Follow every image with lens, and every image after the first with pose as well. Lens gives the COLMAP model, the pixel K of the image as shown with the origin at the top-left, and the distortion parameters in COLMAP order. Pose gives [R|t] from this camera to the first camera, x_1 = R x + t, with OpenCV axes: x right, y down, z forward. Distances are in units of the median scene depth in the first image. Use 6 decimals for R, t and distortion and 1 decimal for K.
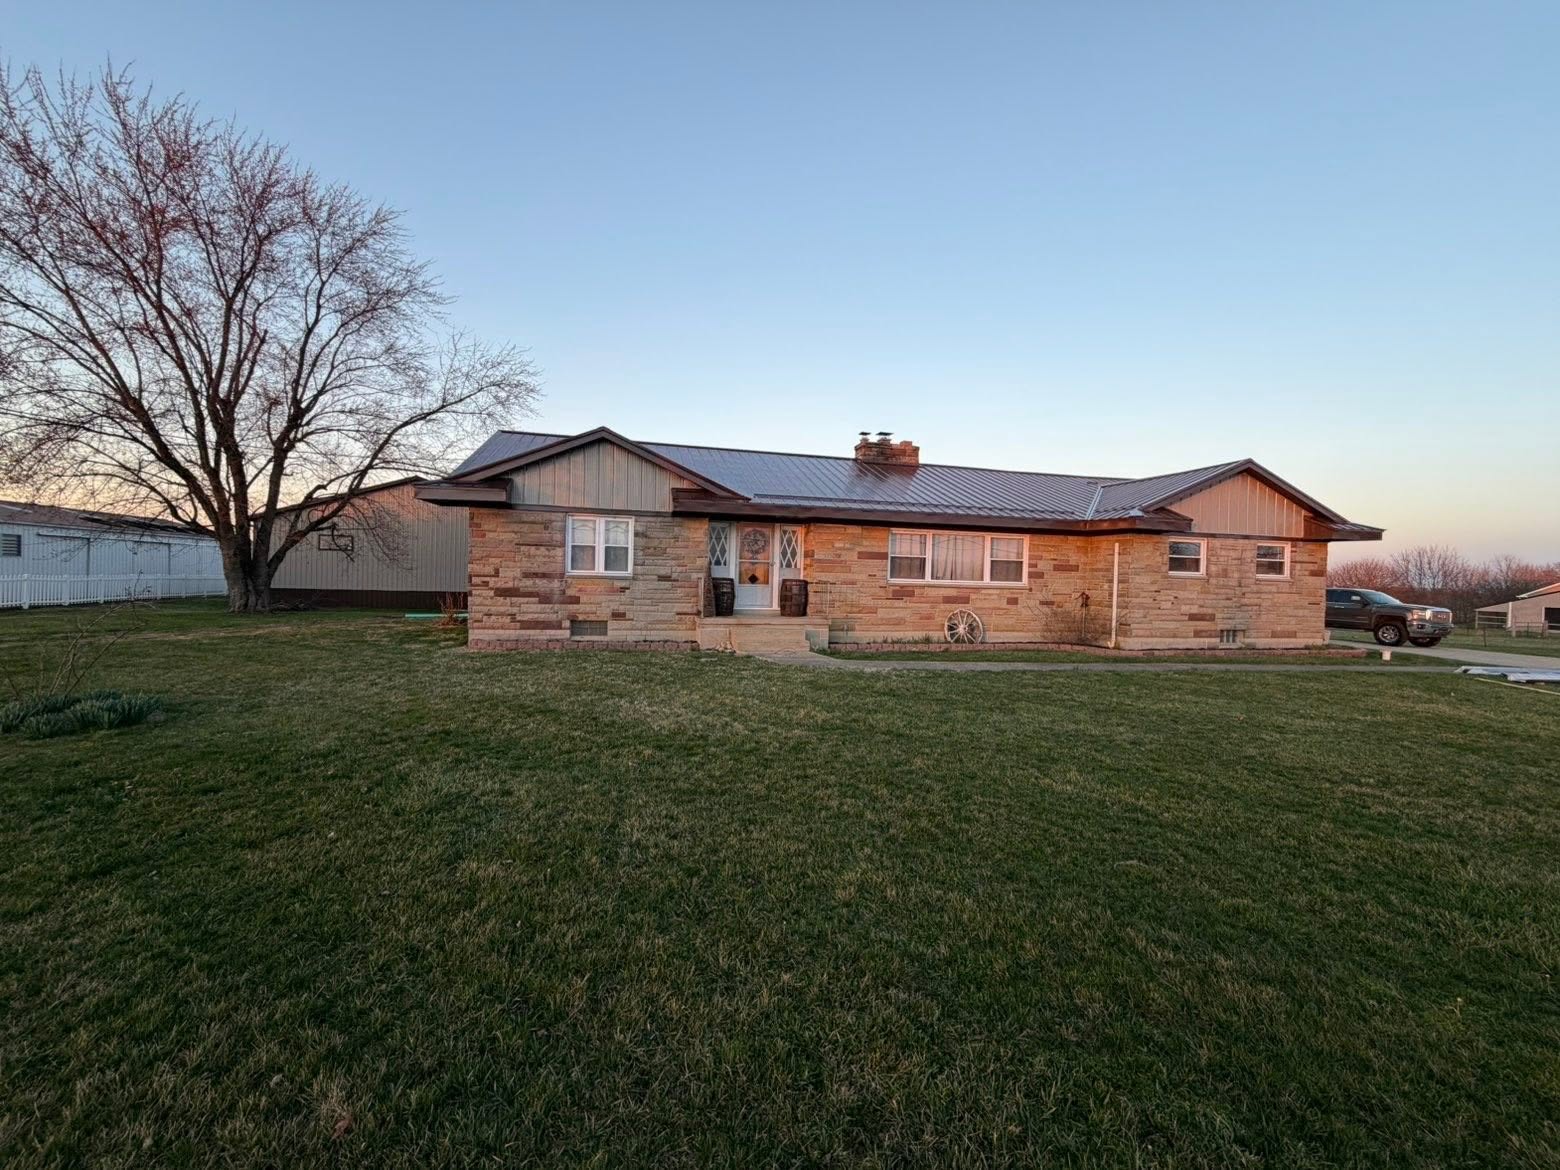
lens RADIAL K [[689.4, 0, 780.1], [0, 689.4, 600.8], [0, 0, 1]] dist [0.001069, -0.000077]
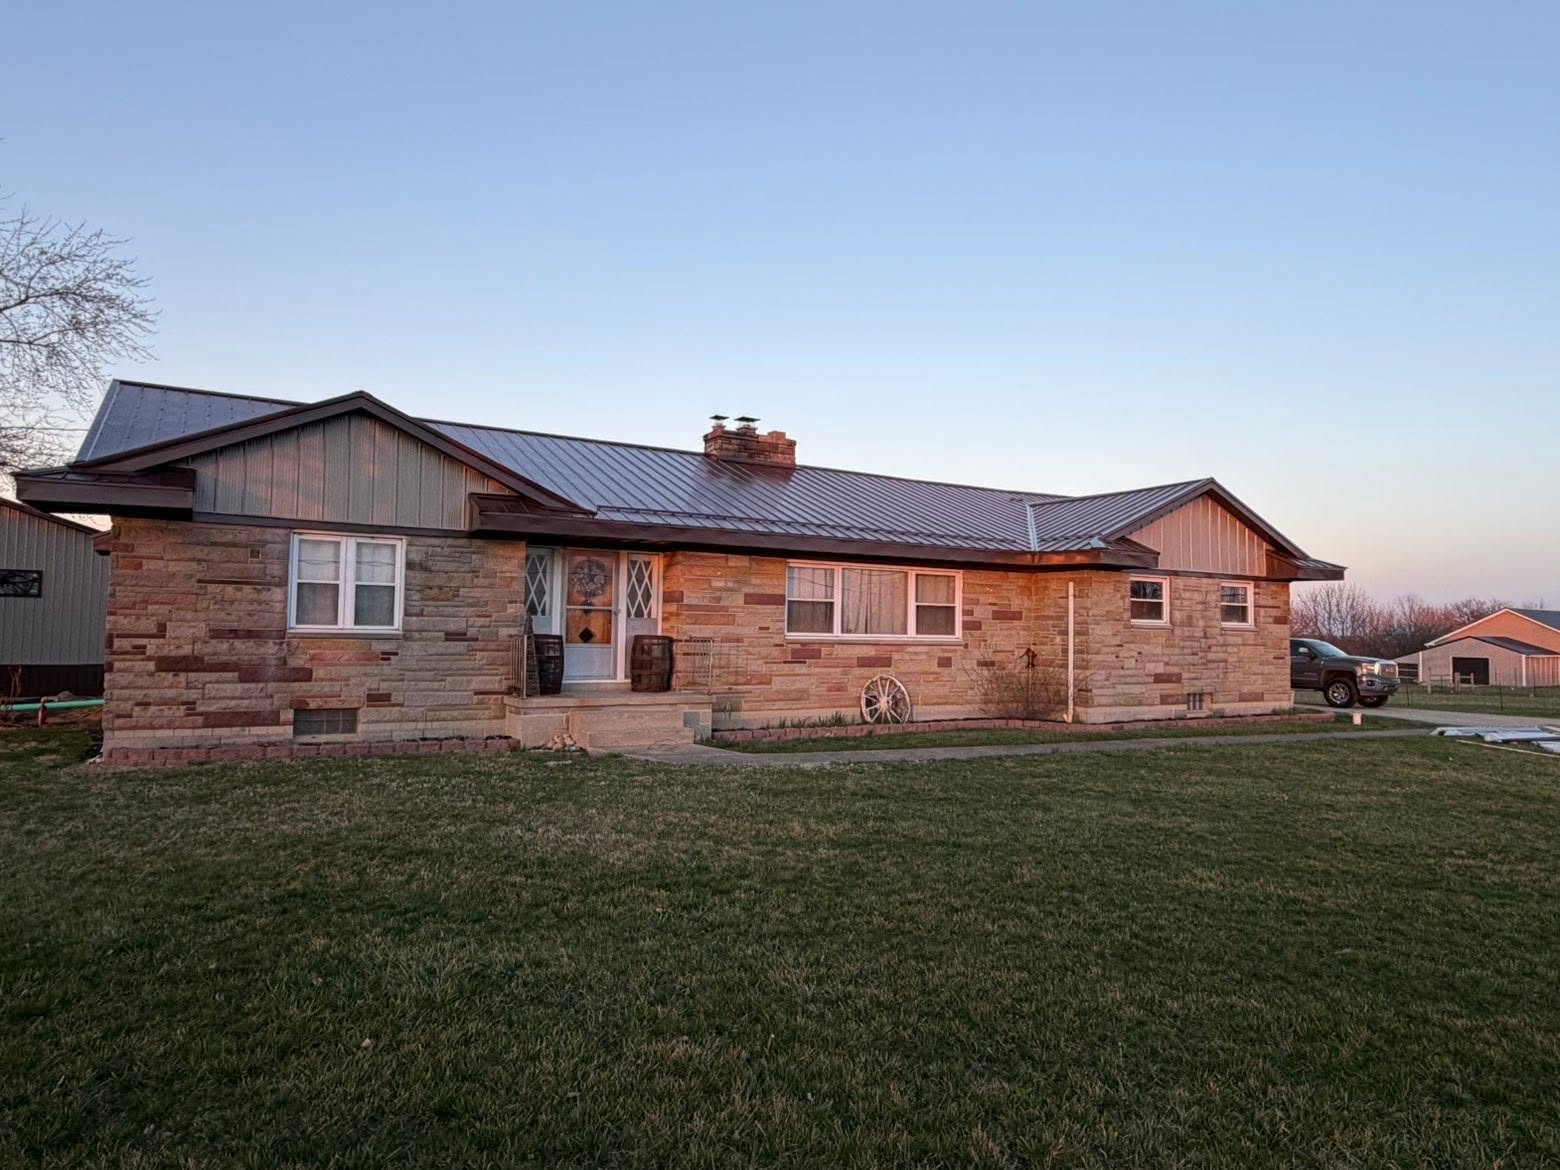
lens RADIAL K [[1127.6, 0, 780.0], [0, 1127.6, 585.0], [0, 0, 1]] dist [-0.001455, 0.000259]
pose [[0.943382, 0.002961, 0.331694, -0.221845], [0.020545, 0.997519, -0.067339, -0.004112], [-0.331071, 0.070341, 0.940981, -0.056166]]
